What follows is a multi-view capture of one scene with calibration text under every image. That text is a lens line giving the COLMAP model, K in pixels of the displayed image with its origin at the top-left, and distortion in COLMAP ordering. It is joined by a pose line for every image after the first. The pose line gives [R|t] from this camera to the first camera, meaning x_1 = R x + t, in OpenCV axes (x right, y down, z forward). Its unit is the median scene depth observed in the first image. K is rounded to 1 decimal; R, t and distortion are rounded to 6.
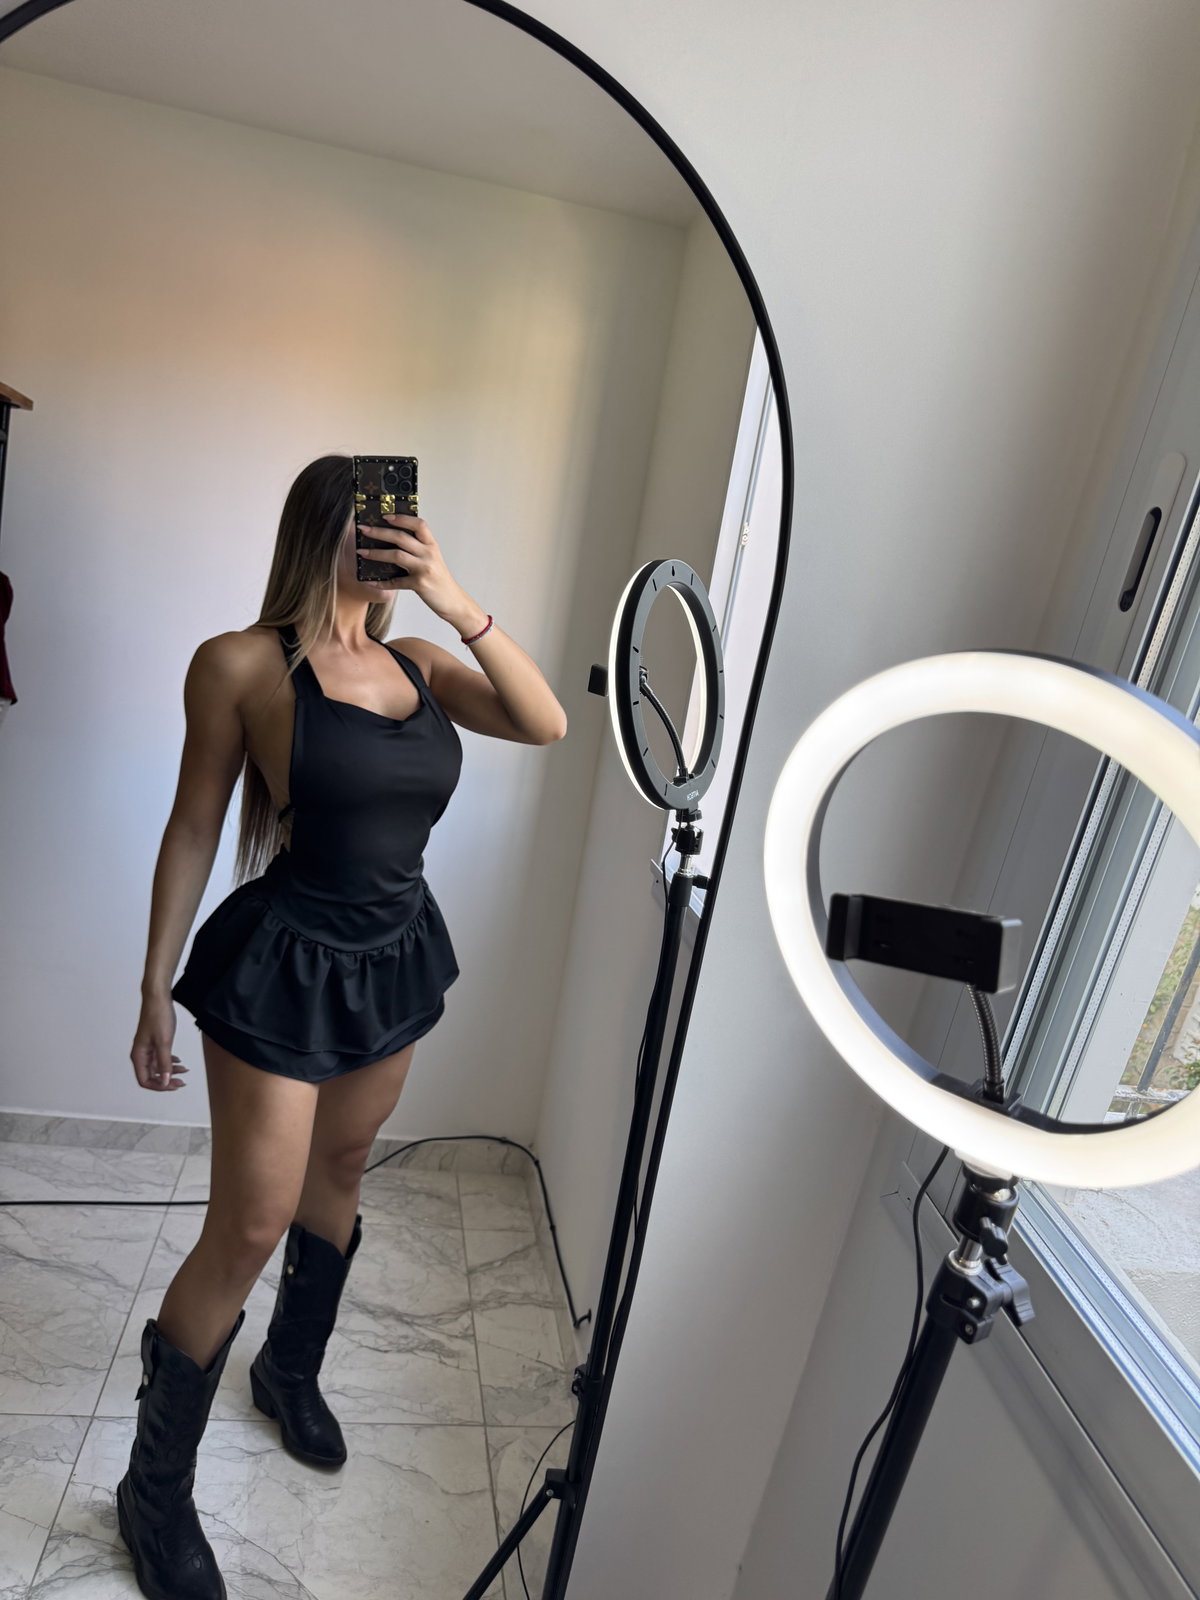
lens RADIAL K [[1156.7, 0, 602.9], [0, 1156.7, 797.1], [0, 0, 1]] dist [0.003124, -0.007638]
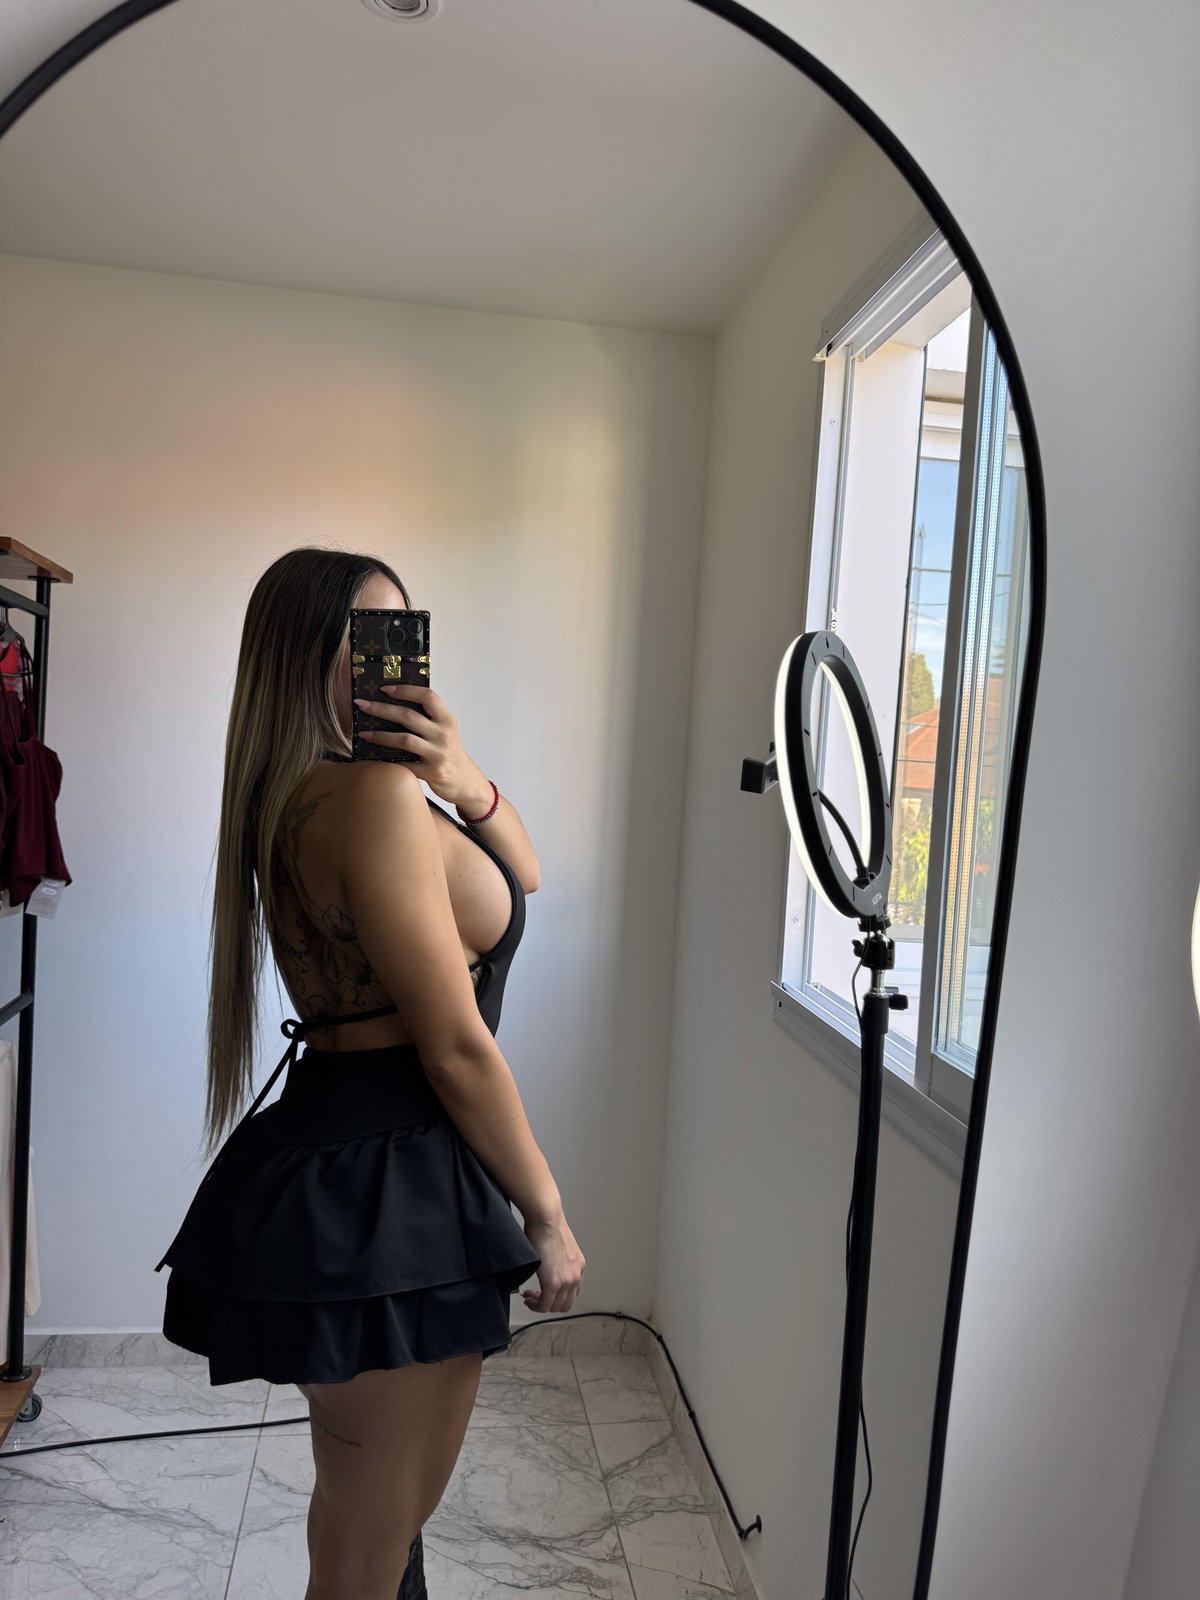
lens RADIAL K [[1135.3, 0, 578.1], [0, 1135.3, 792.2], [0, 0, 1]] dist [-0.007854, 0.002053]
pose [[0.994177, -0.104848, -0.024871, -0.066141], [0.101000, 0.987122, -0.124053, 0.001969], [0.037557, 0.120819, 0.991964, 0.091861]]
